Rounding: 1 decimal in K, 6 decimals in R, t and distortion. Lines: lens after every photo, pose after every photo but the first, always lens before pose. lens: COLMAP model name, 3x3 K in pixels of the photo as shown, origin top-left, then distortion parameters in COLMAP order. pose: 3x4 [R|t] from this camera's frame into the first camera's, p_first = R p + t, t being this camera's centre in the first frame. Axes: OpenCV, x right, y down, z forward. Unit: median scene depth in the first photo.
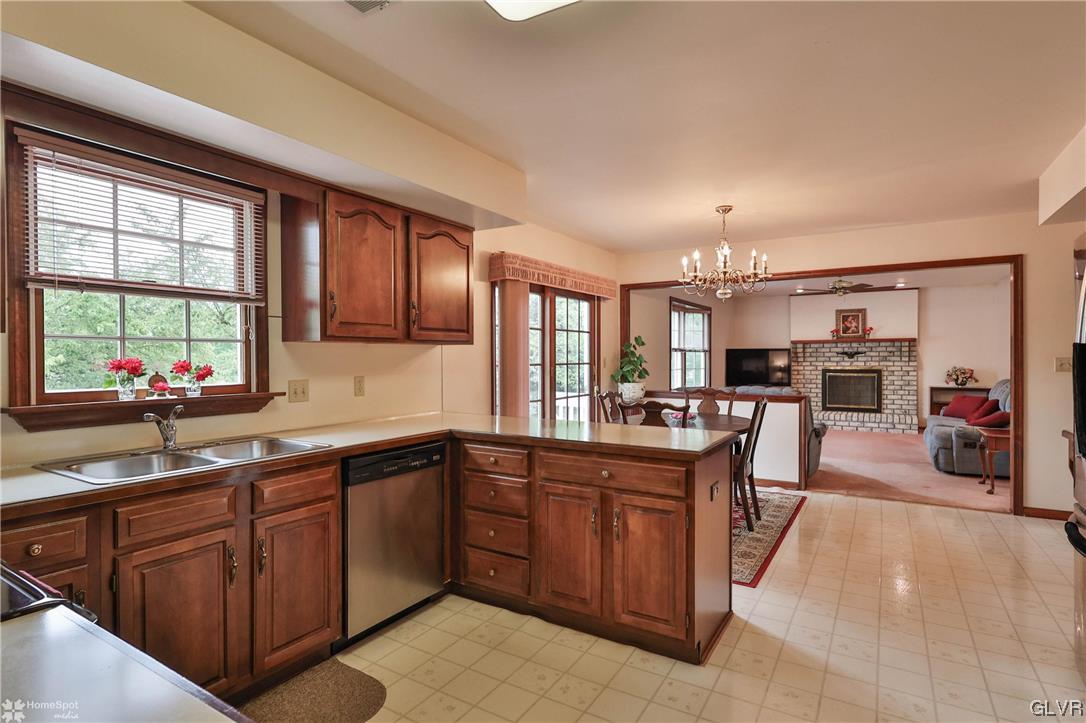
lens RADIAL K [[547.8, 0, 543.3], [0, 547.8, 361.1], [0, 0, 1]] dist [0.010652, 0.000598]
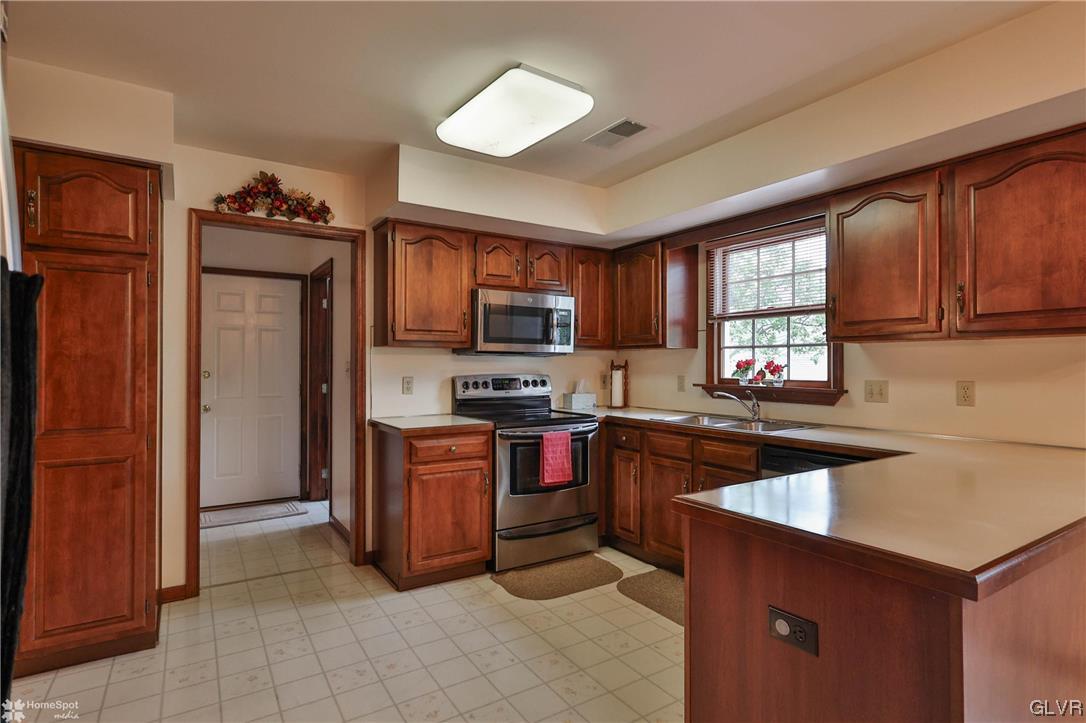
lens RADIAL K [[547.8, 0, 542.1], [0, 547.8, 358.2], [0, 0, 1]] dist [0.010652, 0.000598]
pose [[-0.419631, -0.007636, -0.907663, 0.769292], [-0.007884, 0.999958, -0.004768, 0.003128], [0.907660, 0.005155, -0.419674, 0.916449]]
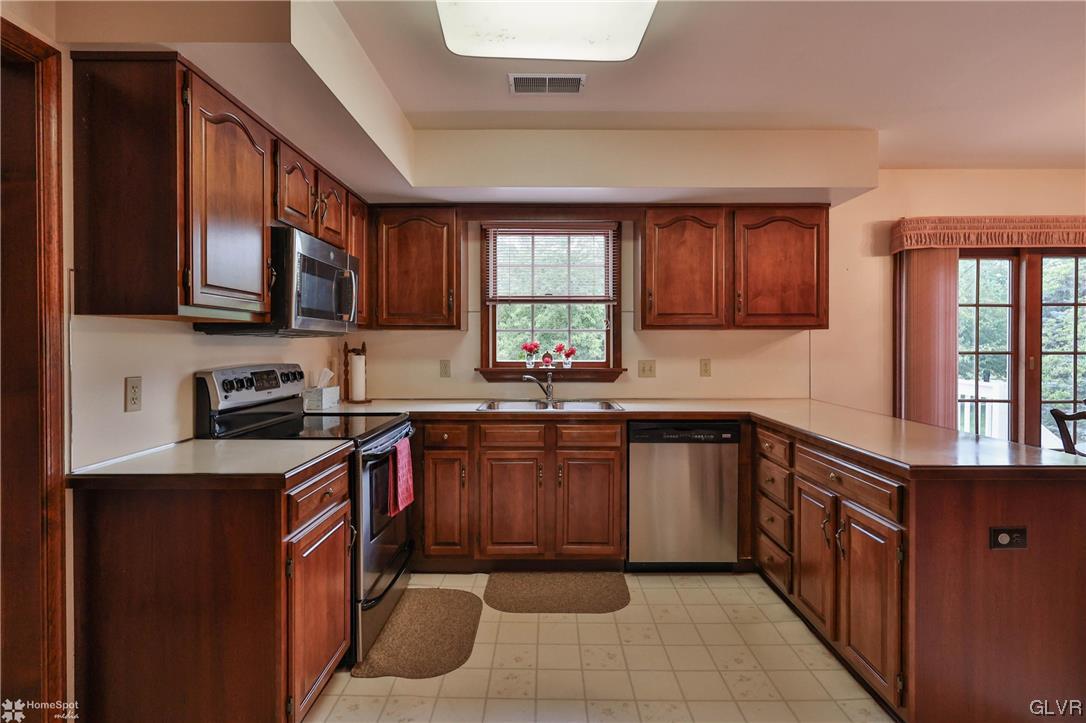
lens RADIAL K [[547.8, 0, 545.1], [0, 547.8, 344.8], [0, 0, 1]] dist [0.010652, 0.000598]
pose [[0.530541, 0.003893, -0.847650, 0.536706], [-0.009333, 0.999956, -0.001249, 0.002864], [0.847608, 0.008574, 0.530554, 0.131759]]
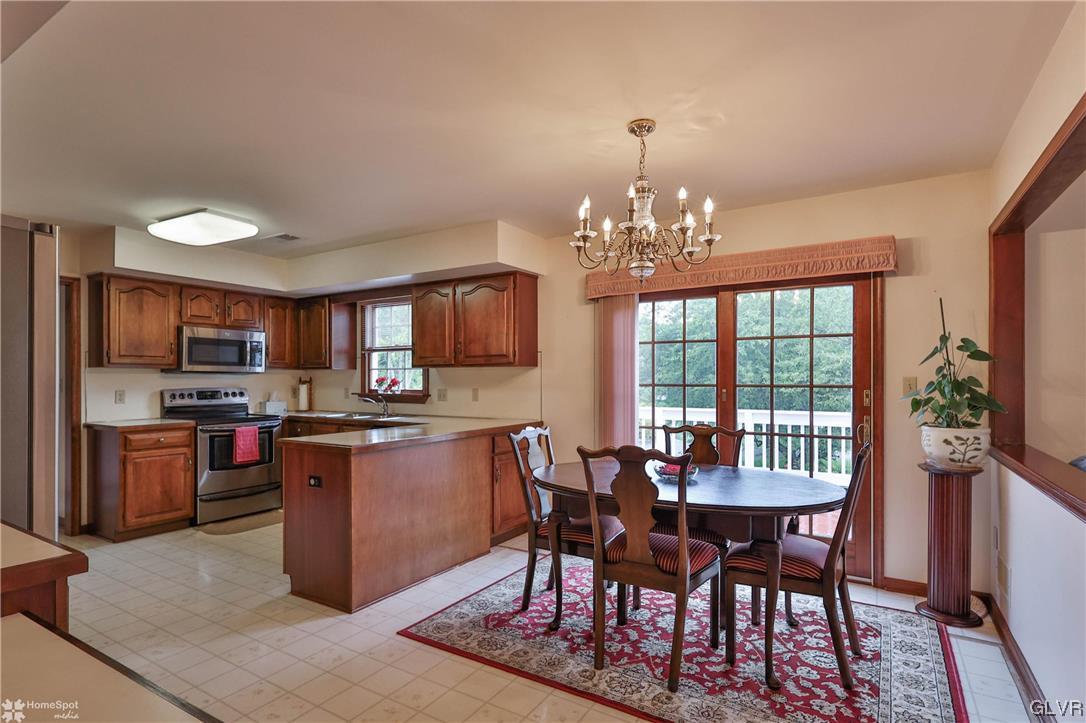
lens RADIAL K [[547.8, 0, 530.2], [0, 547.8, 377.7], [0, 0, 1]] dist [0.010652, 0.000598]
pose [[-0.005750, 0.000426, -0.999983, 1.442237], [-0.007818, 0.999969, 0.000471, -0.006632], [0.999953, 0.007820, -0.005747, 1.375484]]
